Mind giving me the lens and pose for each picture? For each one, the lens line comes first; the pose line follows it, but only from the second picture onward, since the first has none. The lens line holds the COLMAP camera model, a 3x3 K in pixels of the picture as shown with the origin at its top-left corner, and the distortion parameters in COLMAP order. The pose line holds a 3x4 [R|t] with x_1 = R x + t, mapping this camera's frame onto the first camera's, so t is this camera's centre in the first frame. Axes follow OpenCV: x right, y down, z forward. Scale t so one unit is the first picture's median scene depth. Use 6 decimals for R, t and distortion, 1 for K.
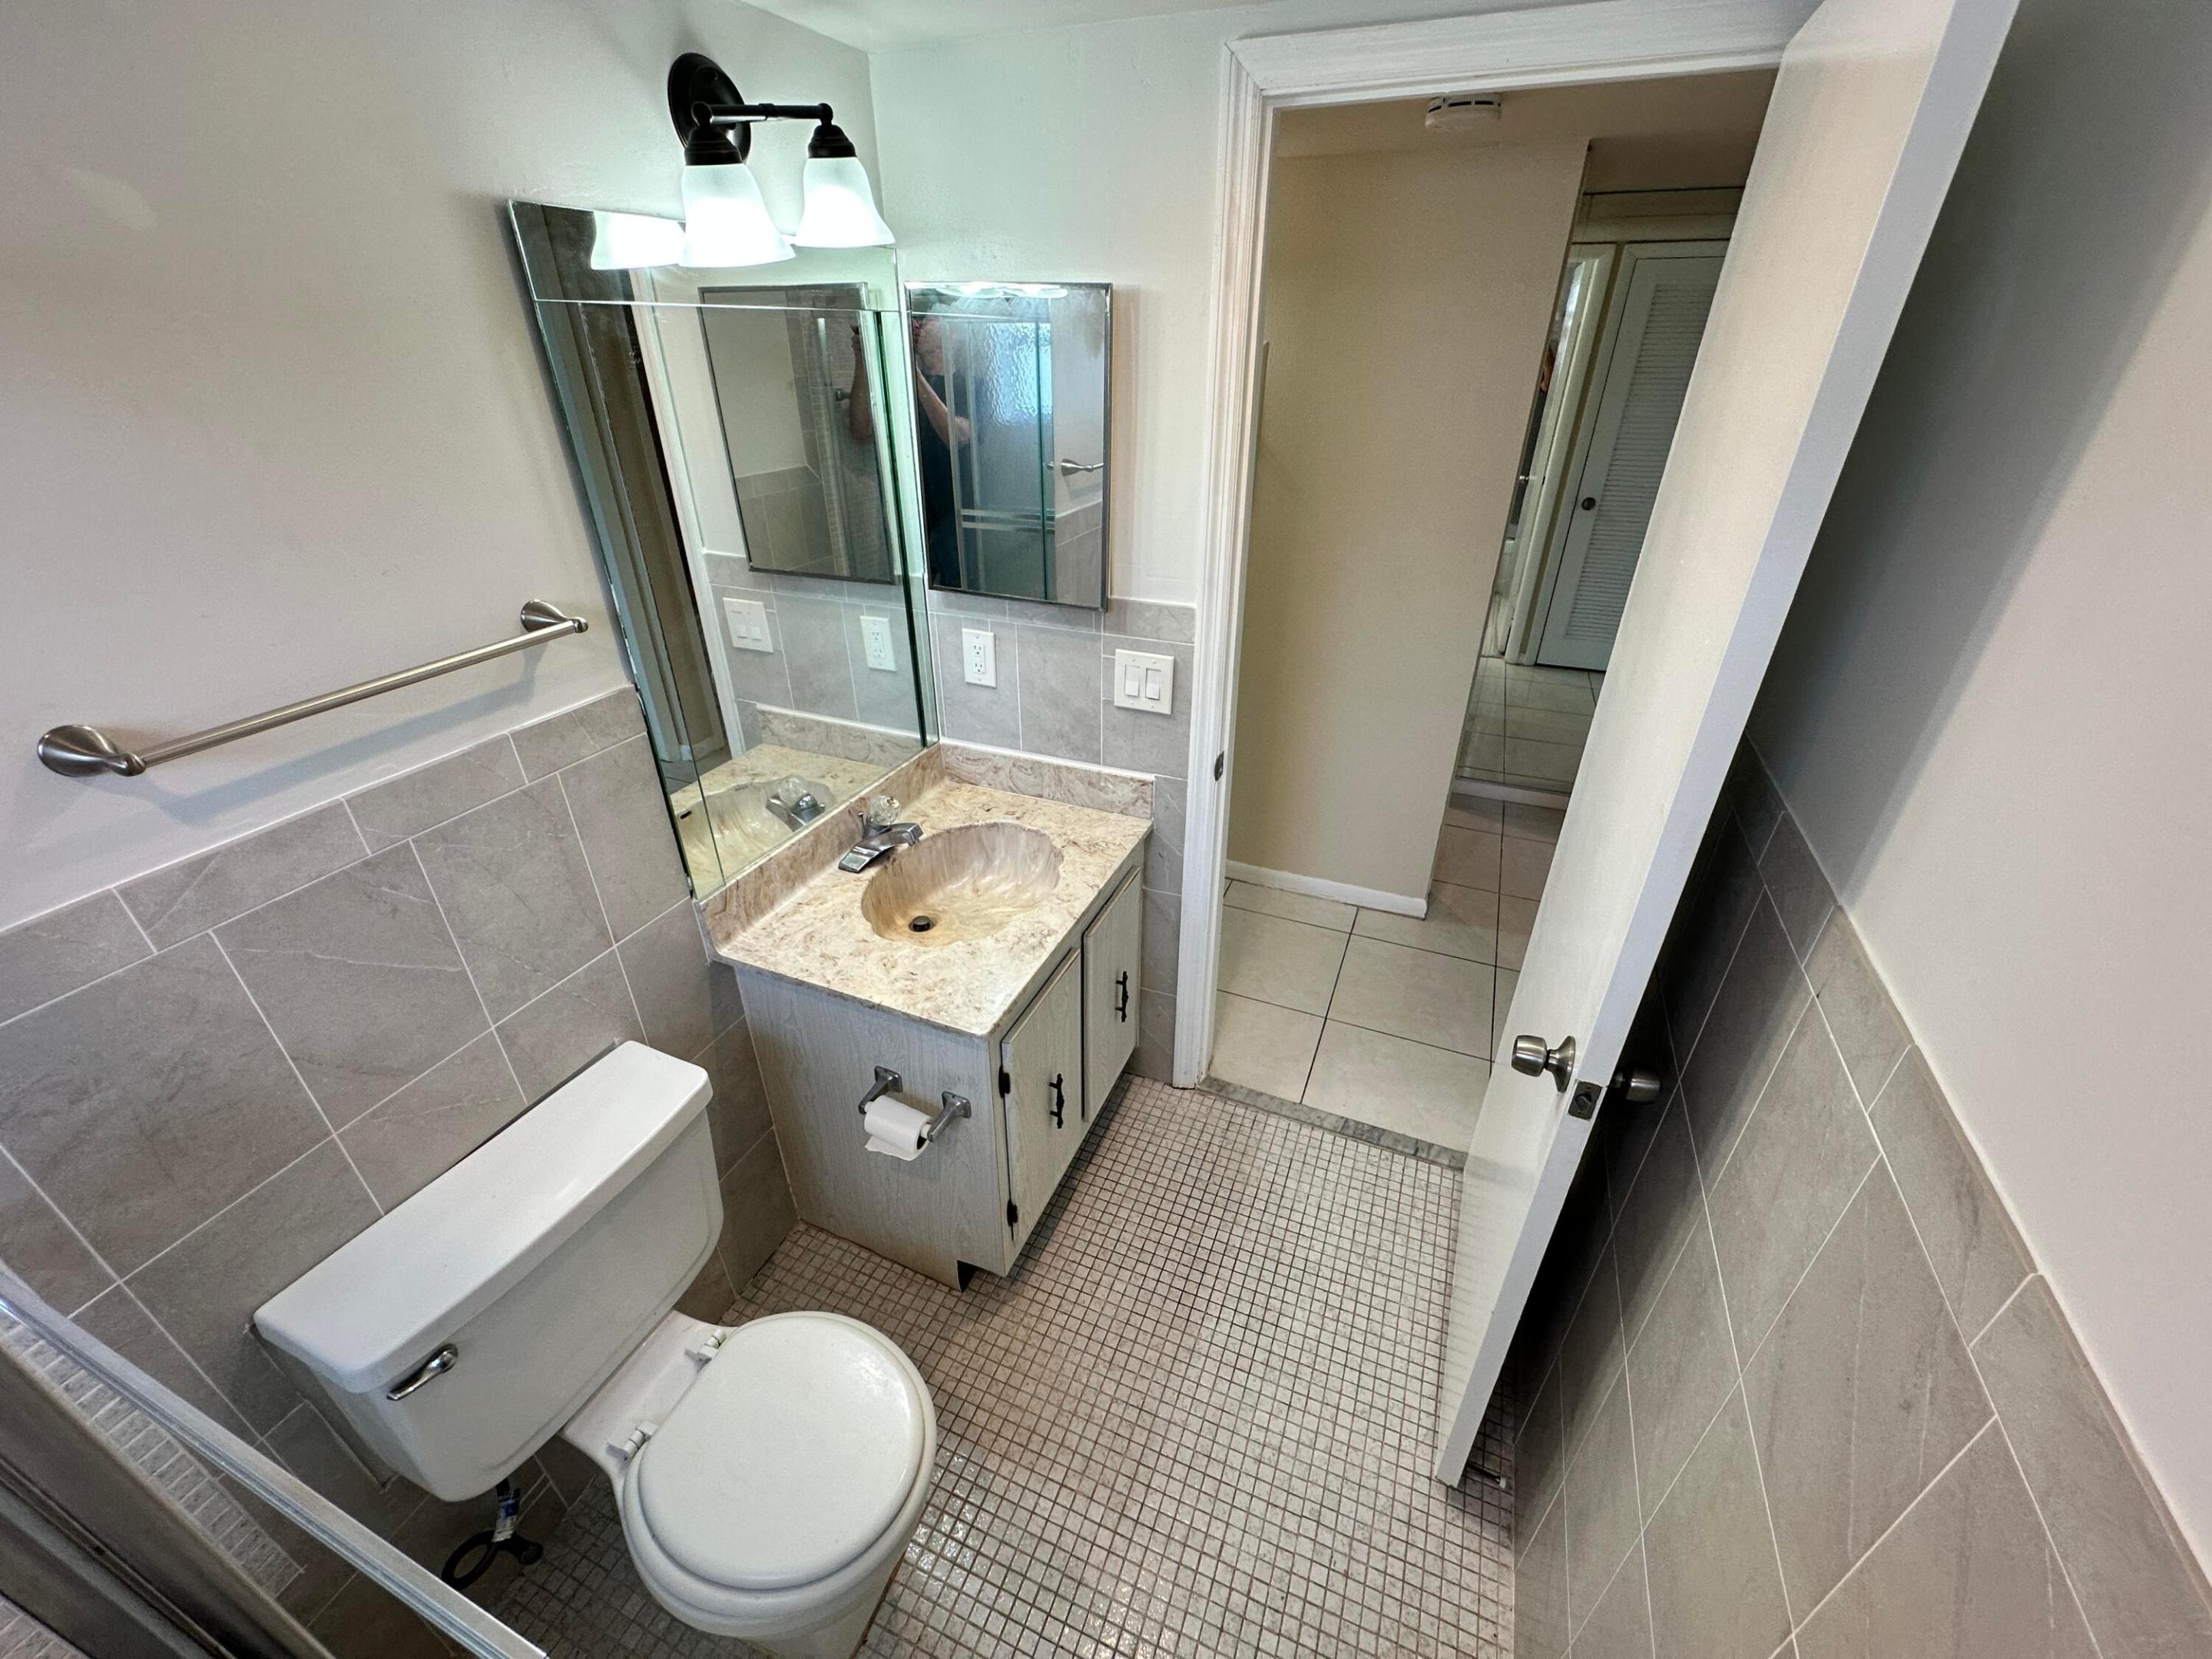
lens RADIAL K [[884.0, 0, 1104.9], [0, 884.0, 829.7], [0, 0, 1]] dist [-0.004514, 0.001537]
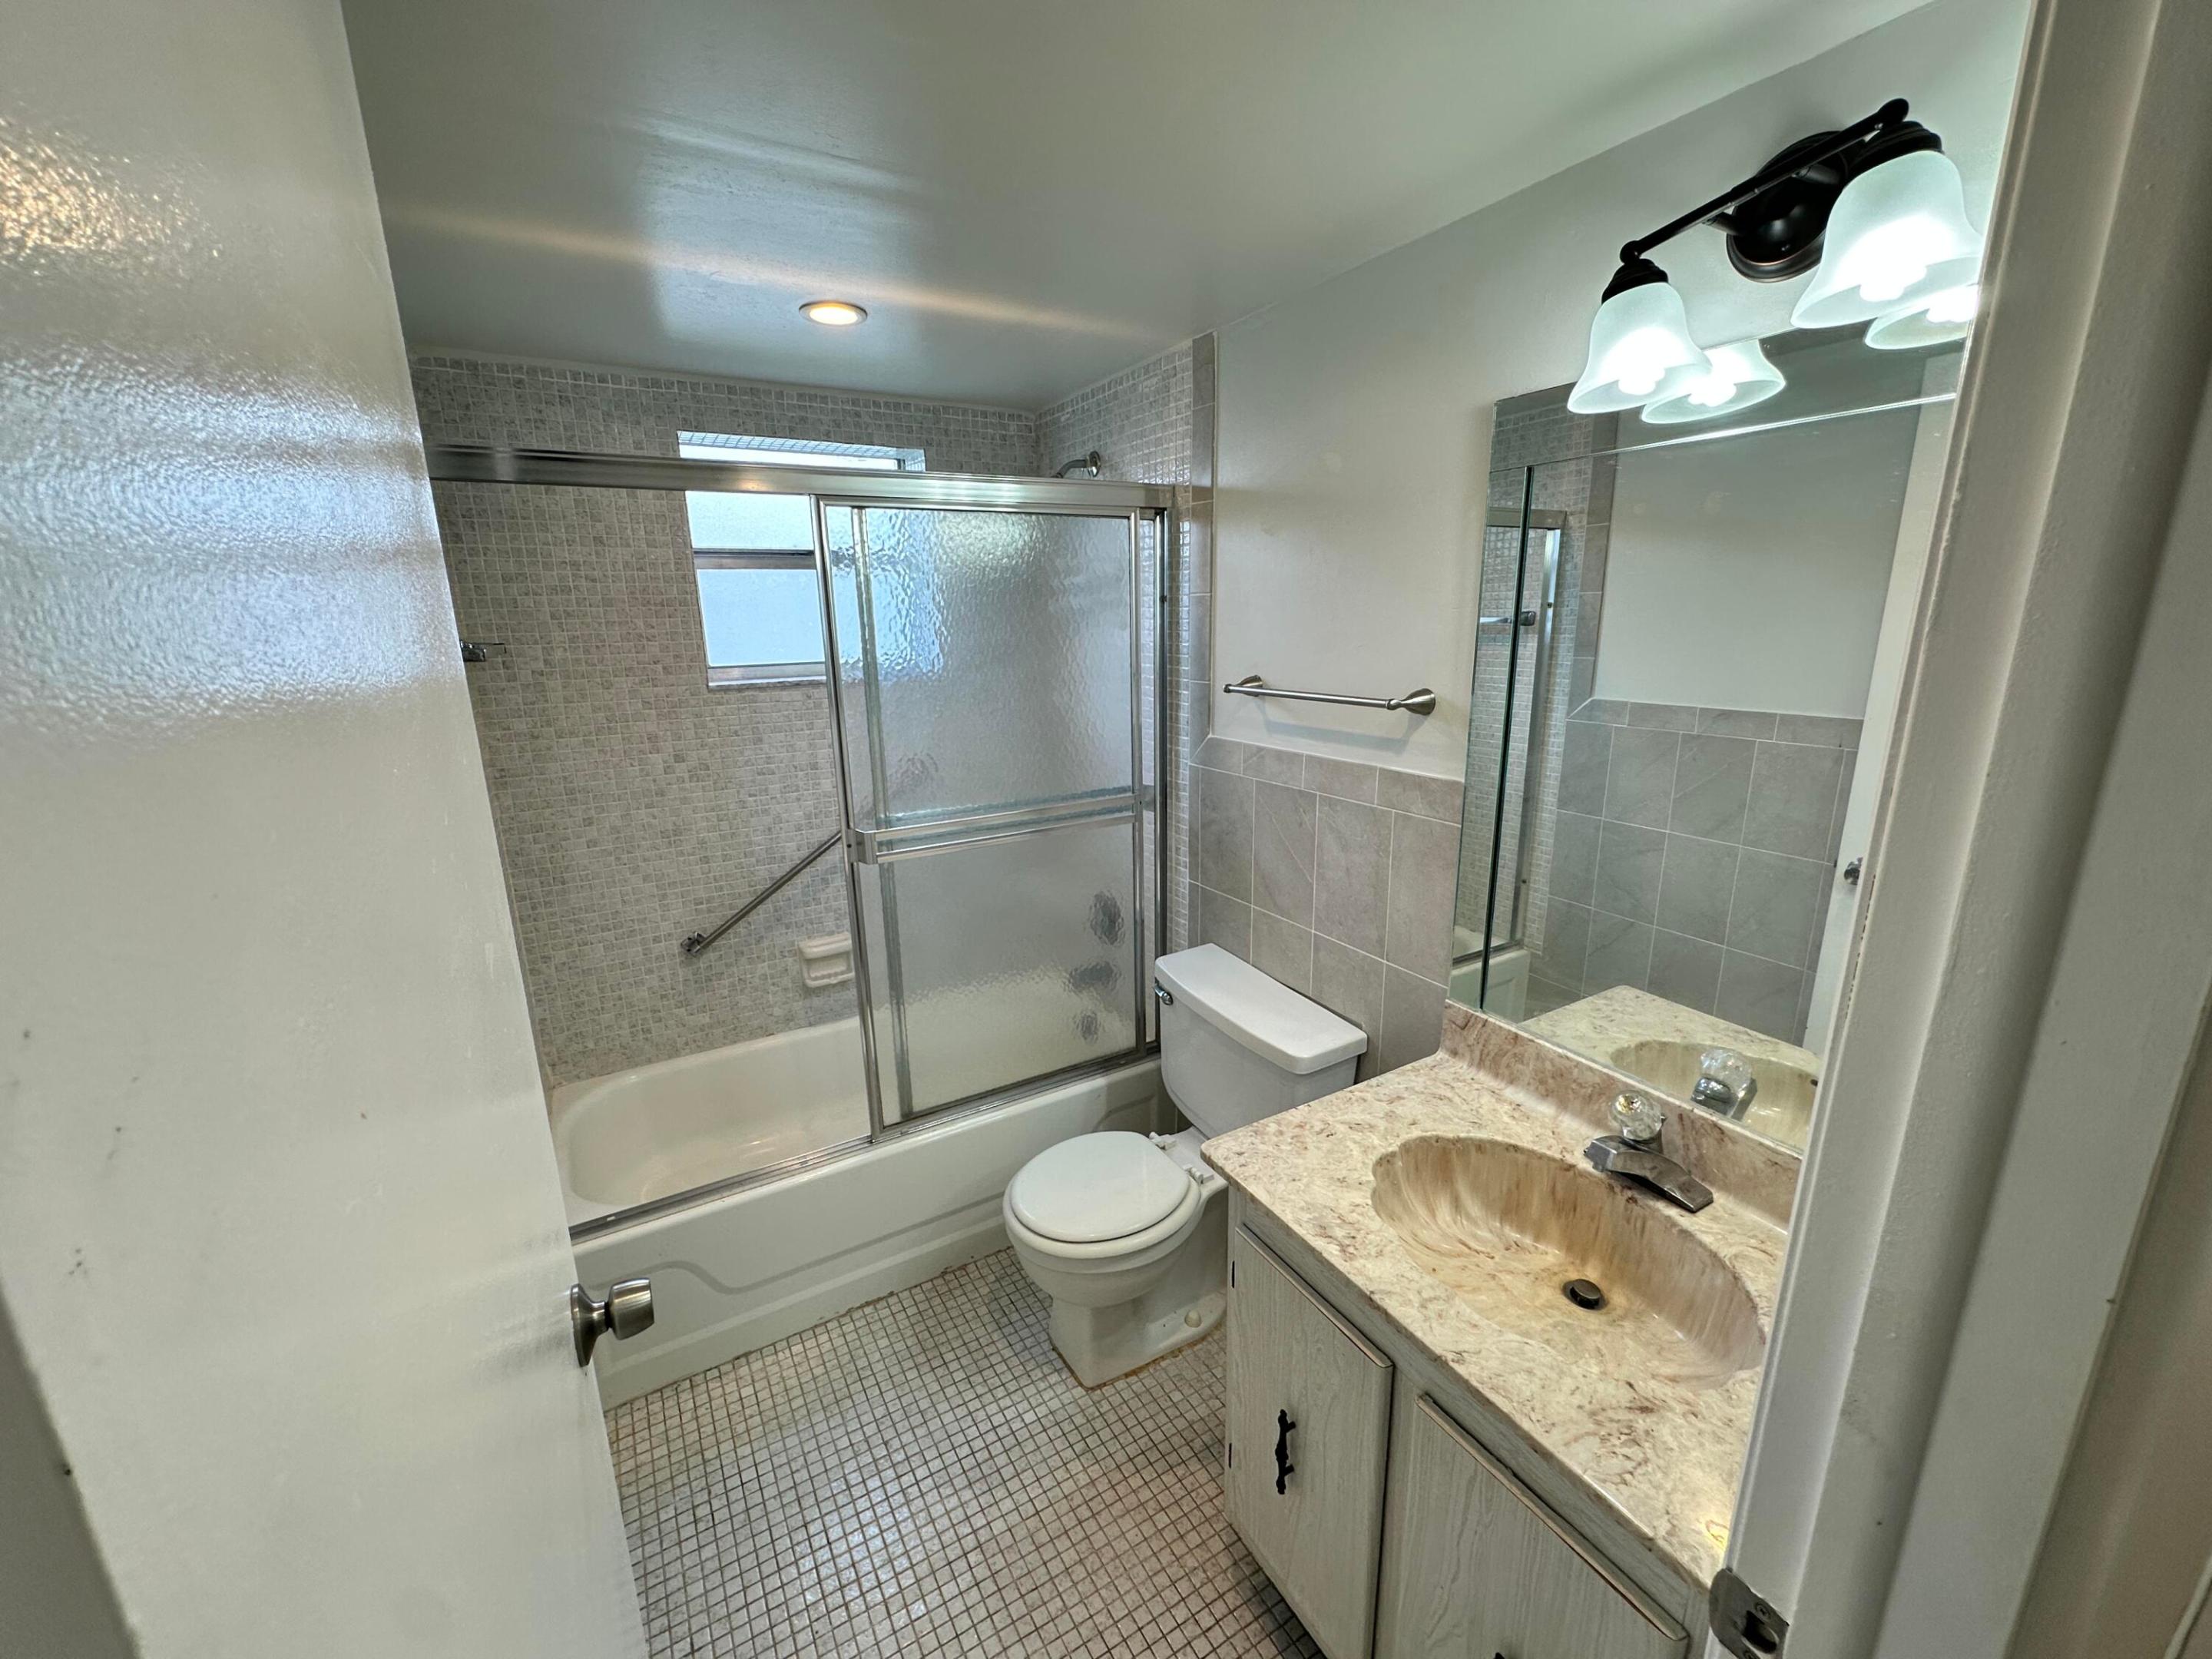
lens RADIAL K [[884.0, 0, 1105.7], [0, 884.0, 832.4], [0, 0, 1]] dist [-0.004514, 0.001537]
pose [[-0.605318, 0.201633, -0.770022, 0.529116], [-0.376337, 0.779936, 0.500069, -0.423343], [0.701399, 0.592489, -0.396227, 0.969718]]
